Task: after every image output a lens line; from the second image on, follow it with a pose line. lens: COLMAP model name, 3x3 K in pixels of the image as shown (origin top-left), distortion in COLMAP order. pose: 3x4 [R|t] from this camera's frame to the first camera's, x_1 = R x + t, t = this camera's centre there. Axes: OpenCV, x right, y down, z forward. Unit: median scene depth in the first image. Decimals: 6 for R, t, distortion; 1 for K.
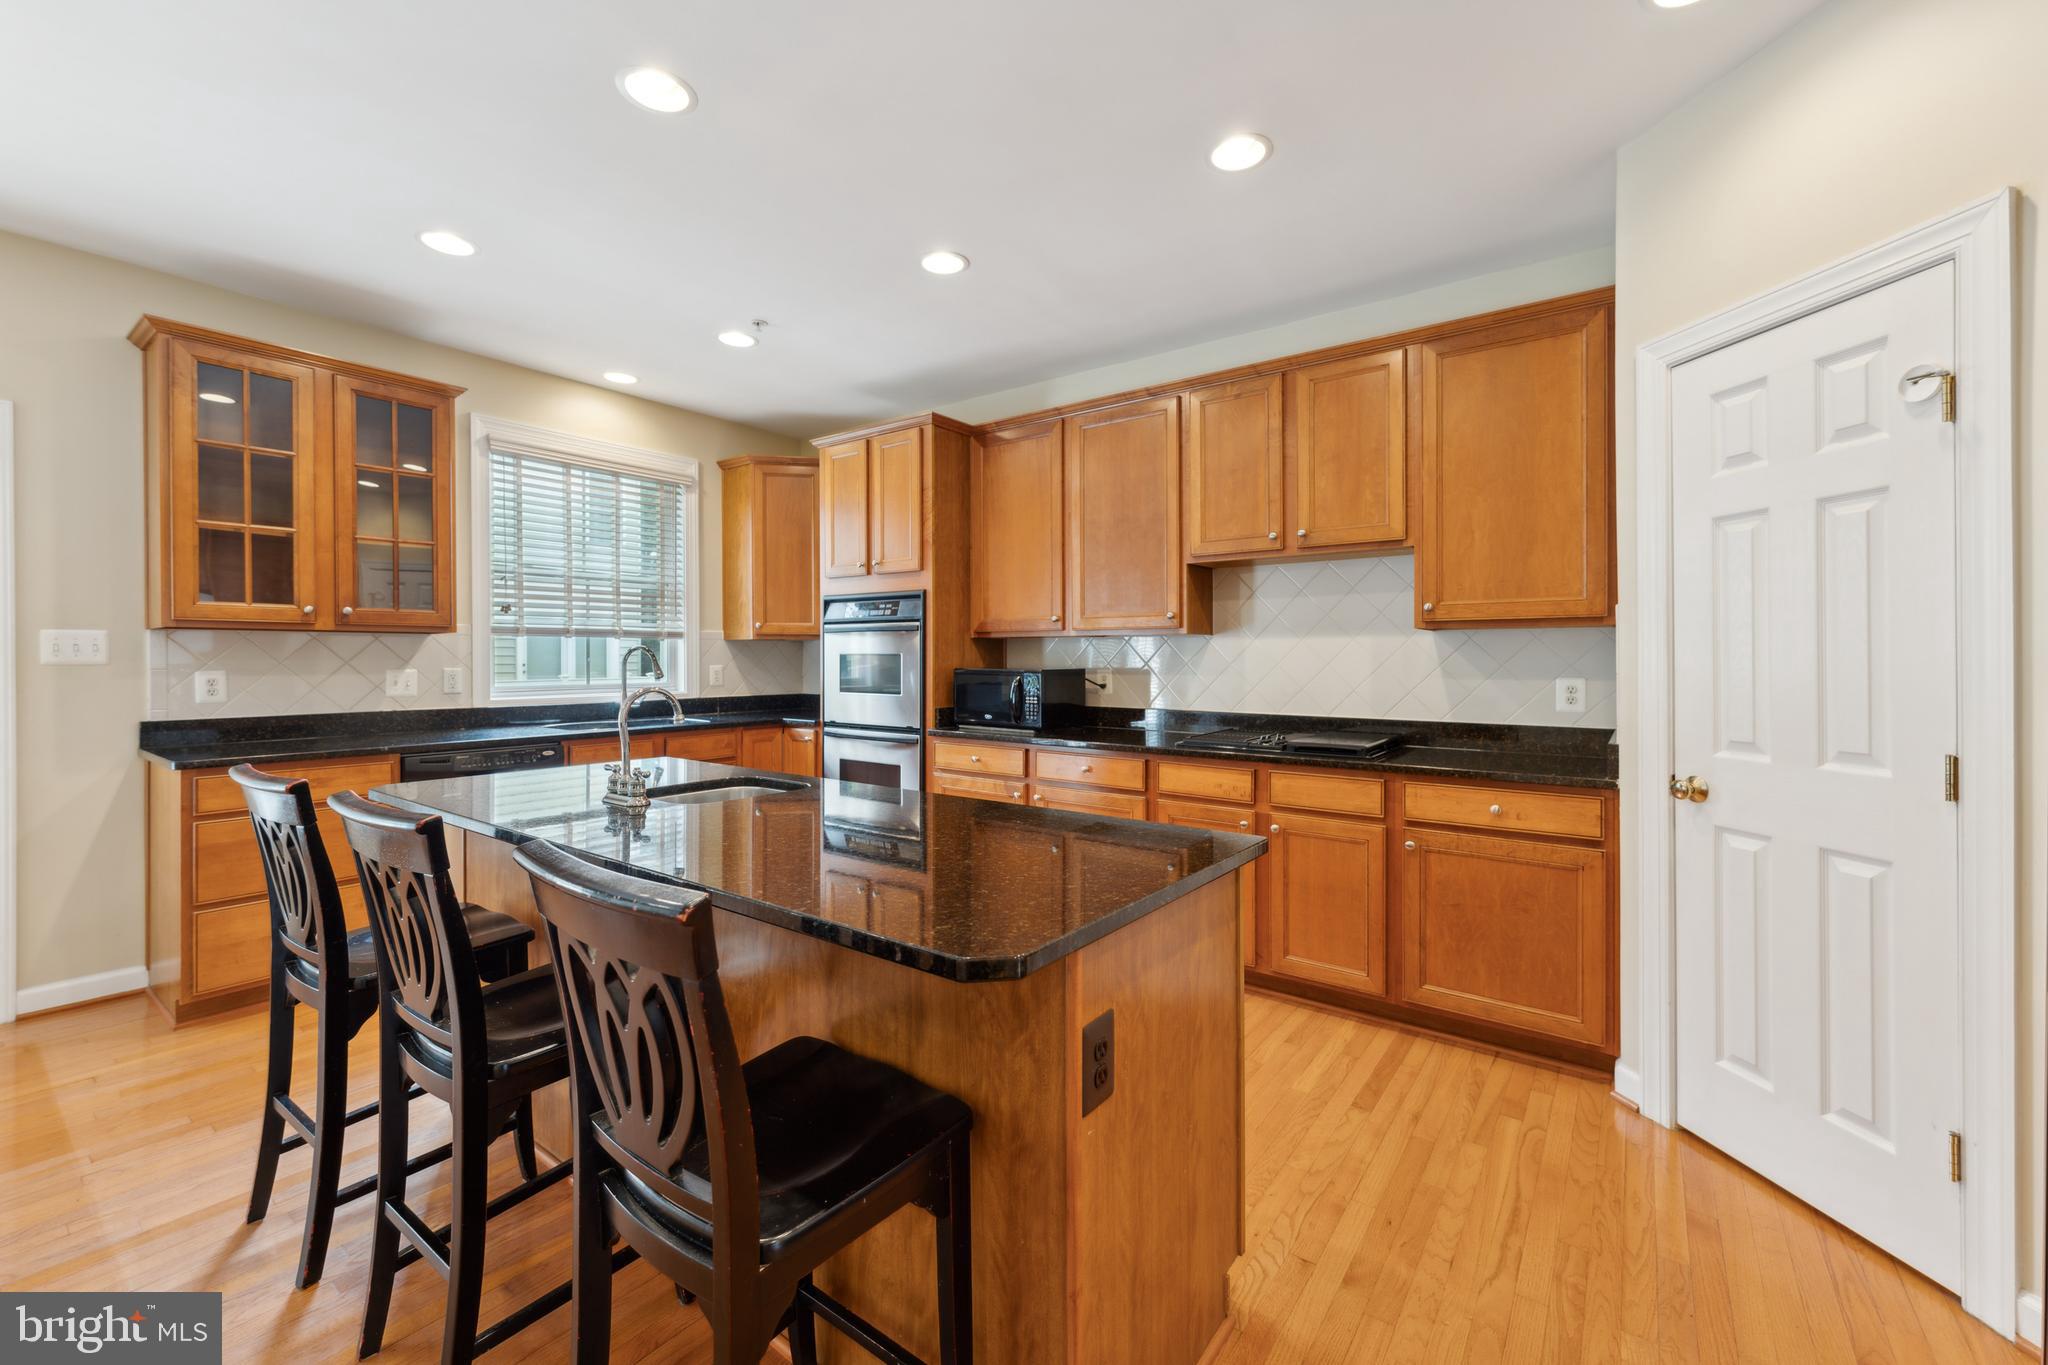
lens RADIAL K [[825.2, 0, 1033.4], [0, 825.2, 656.9], [0, 0, 1]] dist [0.000436, -0.000323]
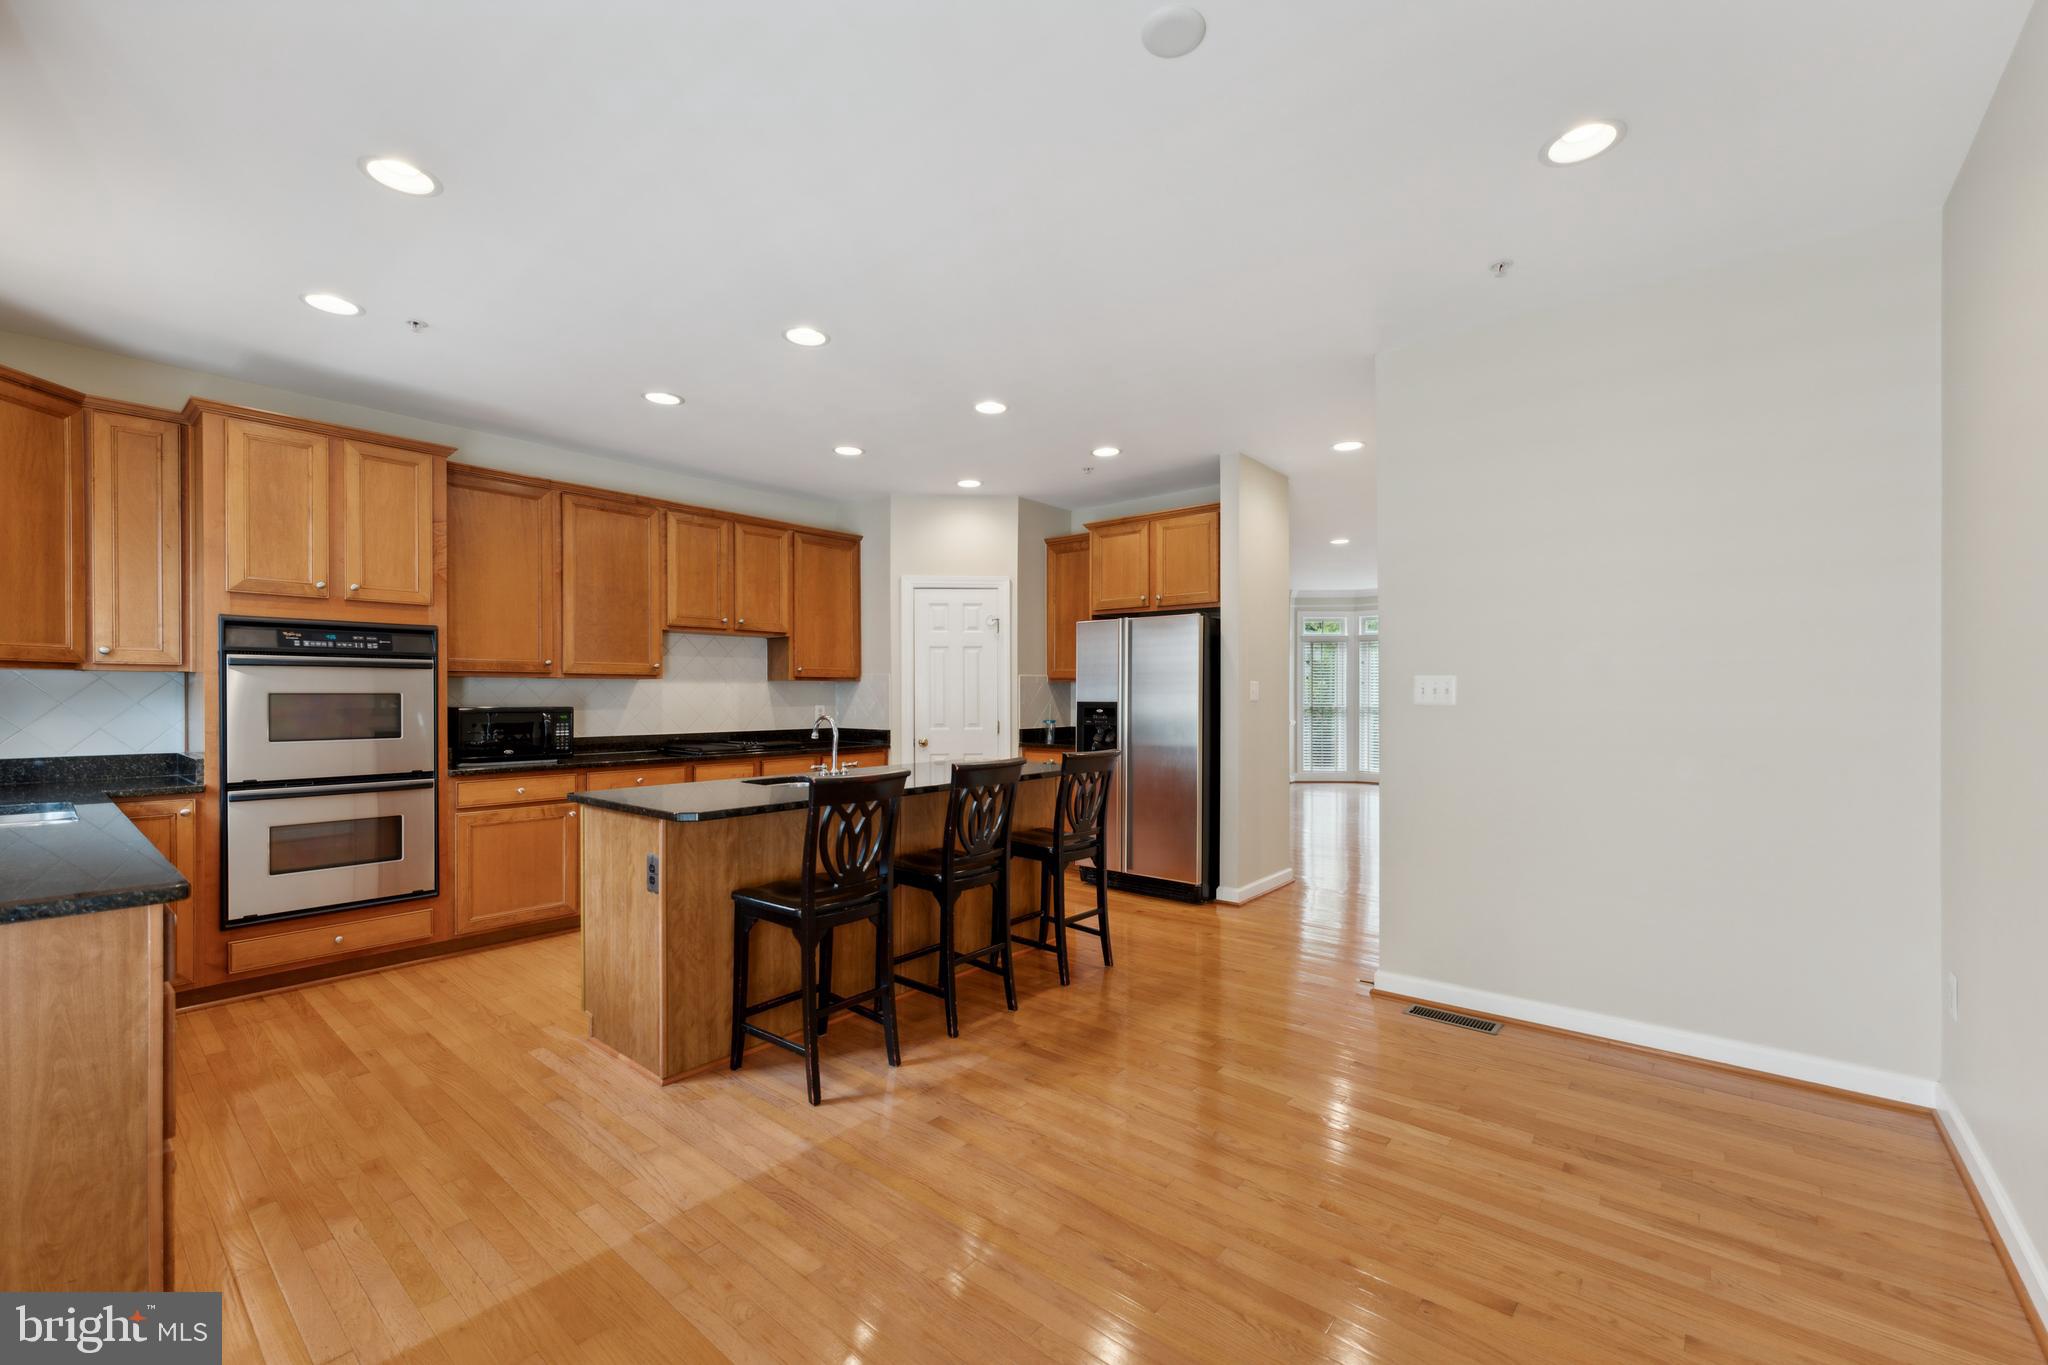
lens RADIAL K [[838.4, 0, 1021.0], [0, 838.4, 704.5], [0, 0, 1]] dist [0.000520, 0.000369]
pose [[0.066555, -0.014095, 0.997683, -1.446802], [-0.001444, 0.999898, 0.014223, -0.006789], [-0.997782, -0.002388, 0.066528, 0.345065]]
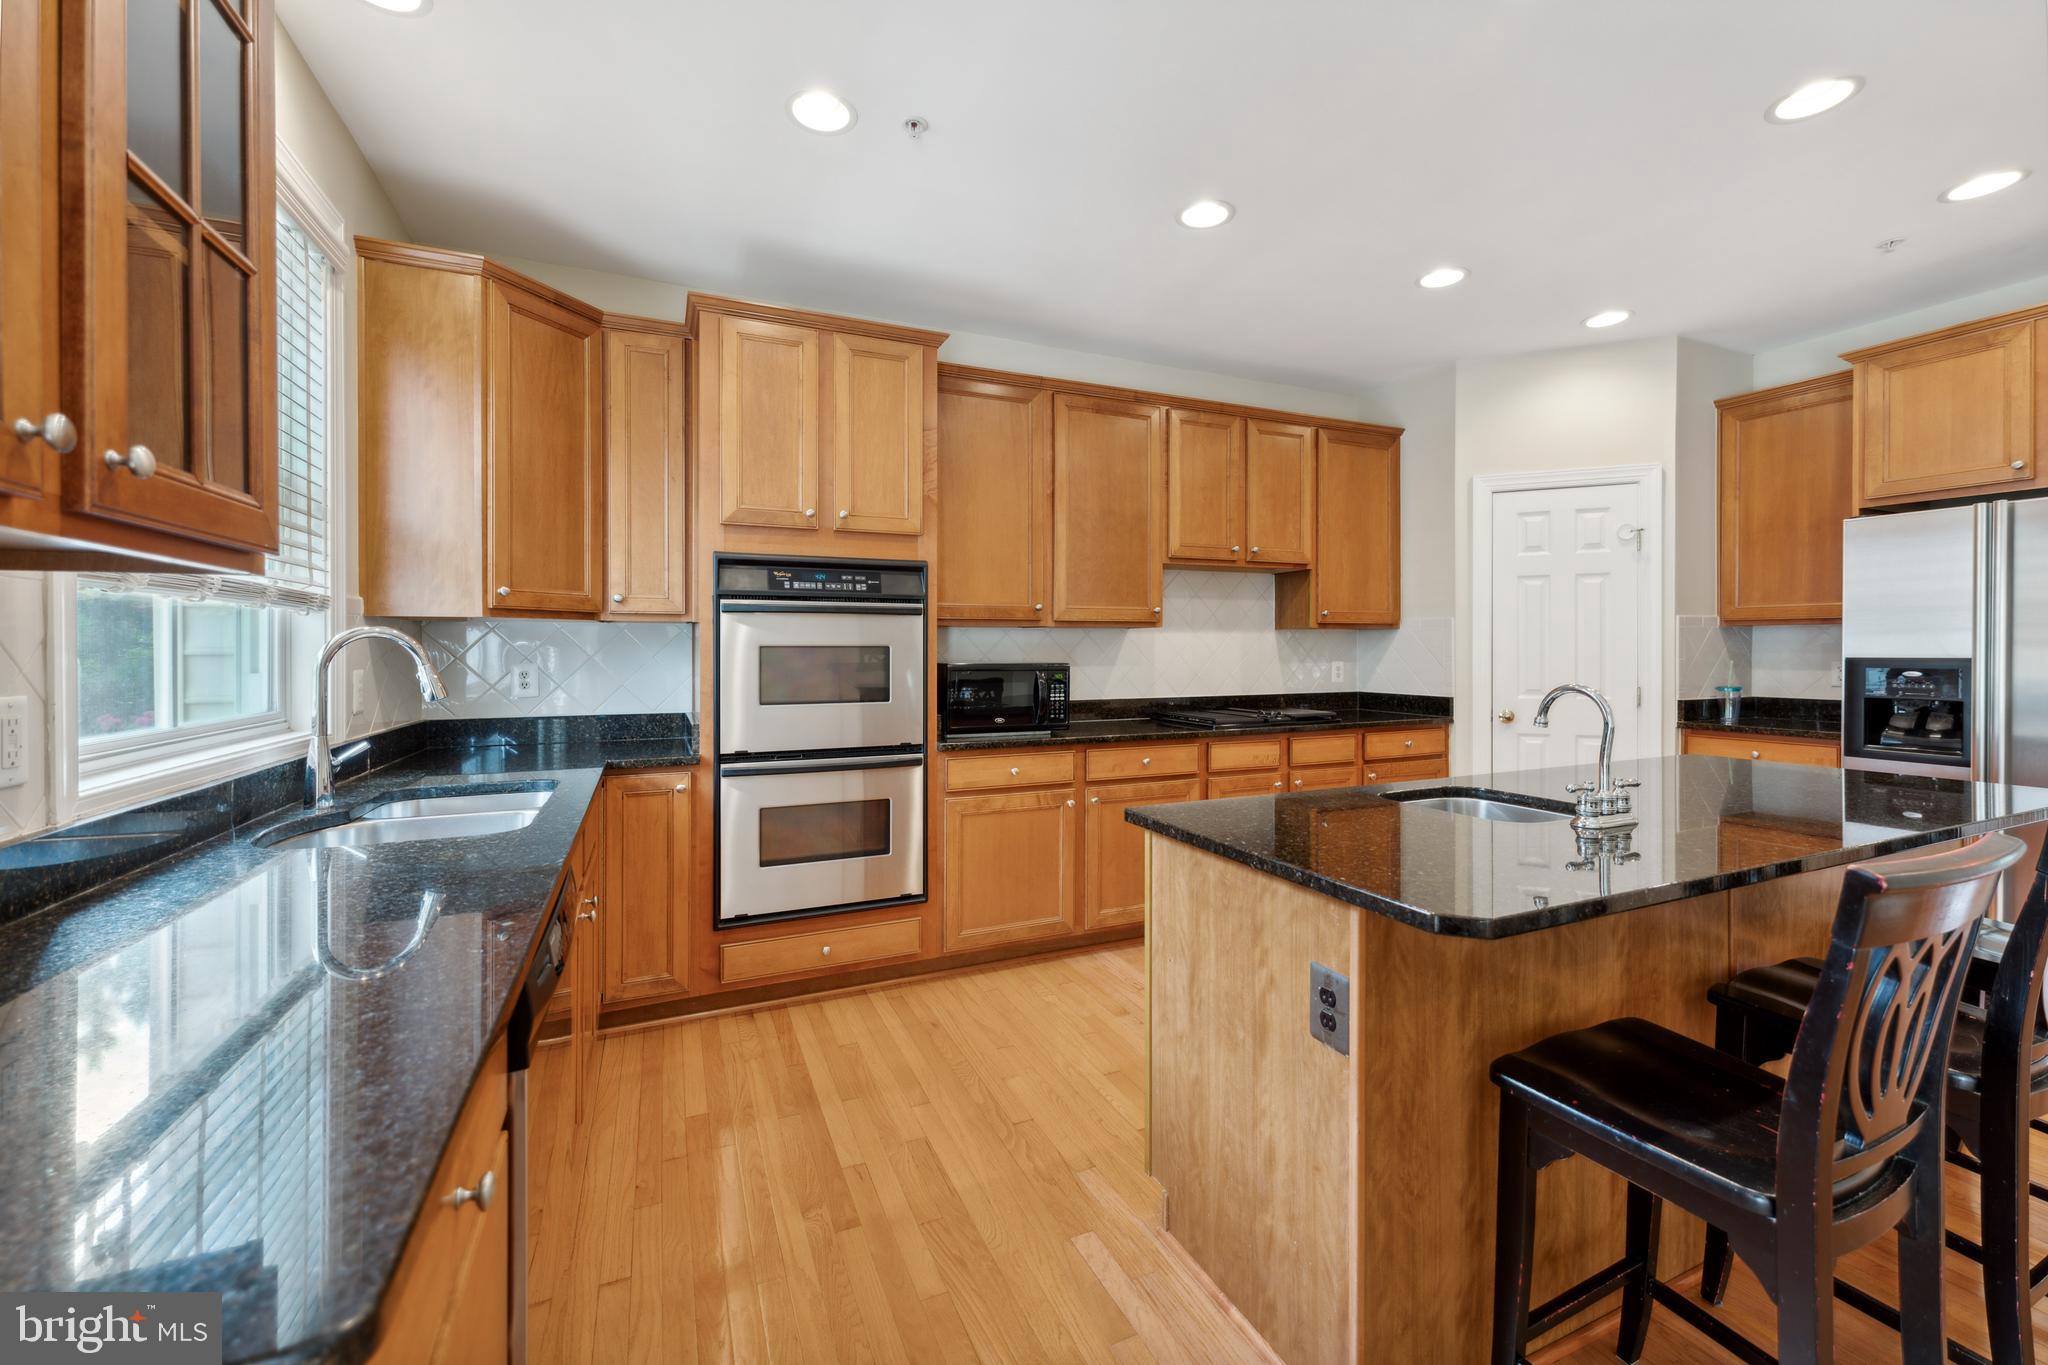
lens RADIAL K [[819.3, 0, 1021.5], [0, 819.3, 654.3], [0, 0, 1]] dist [-0.000331, -0.000008]
pose [[0.499351, -0.008207, 0.866361, -1.013826], [0.002127, 0.999964, 0.008247, -0.001915], [-0.866397, -0.002275, 0.499350, 0.740041]]
